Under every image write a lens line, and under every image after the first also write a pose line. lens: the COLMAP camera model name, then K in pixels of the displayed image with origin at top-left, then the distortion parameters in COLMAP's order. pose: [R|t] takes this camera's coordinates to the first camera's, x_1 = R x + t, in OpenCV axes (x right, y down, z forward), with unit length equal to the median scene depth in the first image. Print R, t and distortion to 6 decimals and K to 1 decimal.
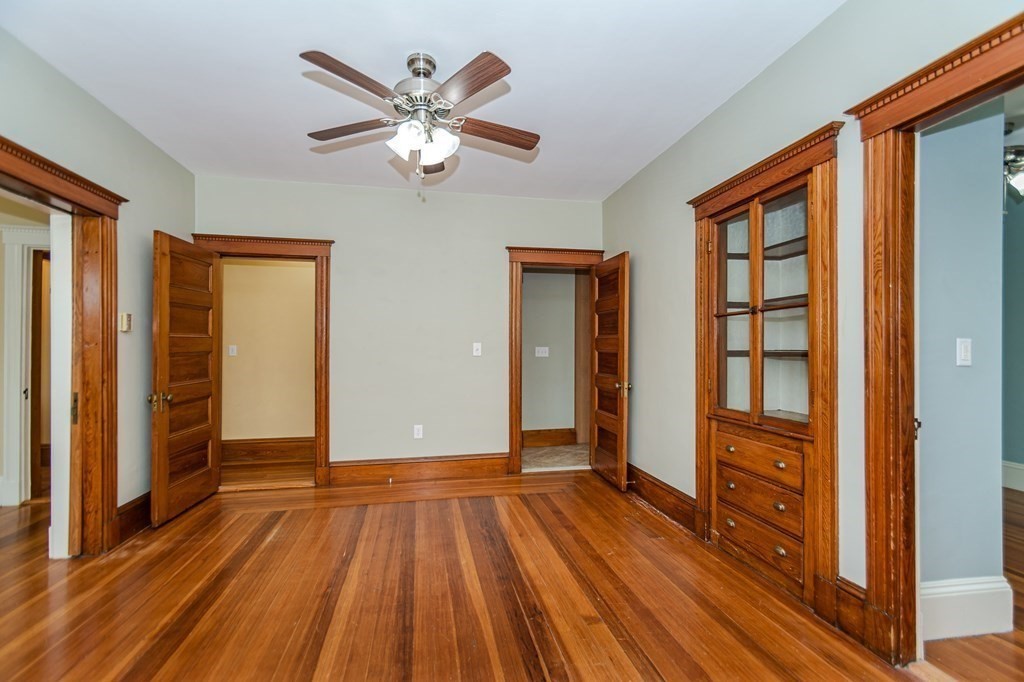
lens RADIAL K [[466.7, 0, 511.0], [0, 466.7, 348.2], [0, 0, 1]] dist [0.009162, 0.001427]
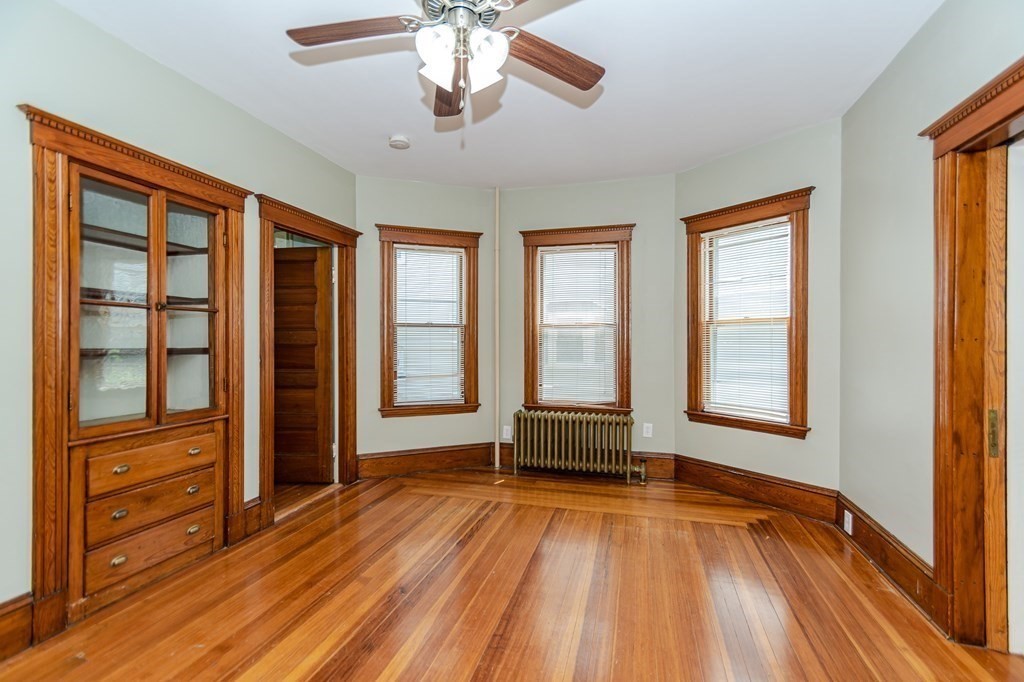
lens RADIAL K [[466.7, 0, 513.3], [0, 466.7, 340.5], [0, 0, 1]] dist [0.009162, 0.001427]
pose [[-0.896237, -0.002631, 0.443567, -0.613276], [-0.008359, 0.999905, -0.010959, -0.009482], [-0.443496, -0.013530, -0.896174, 1.706652]]
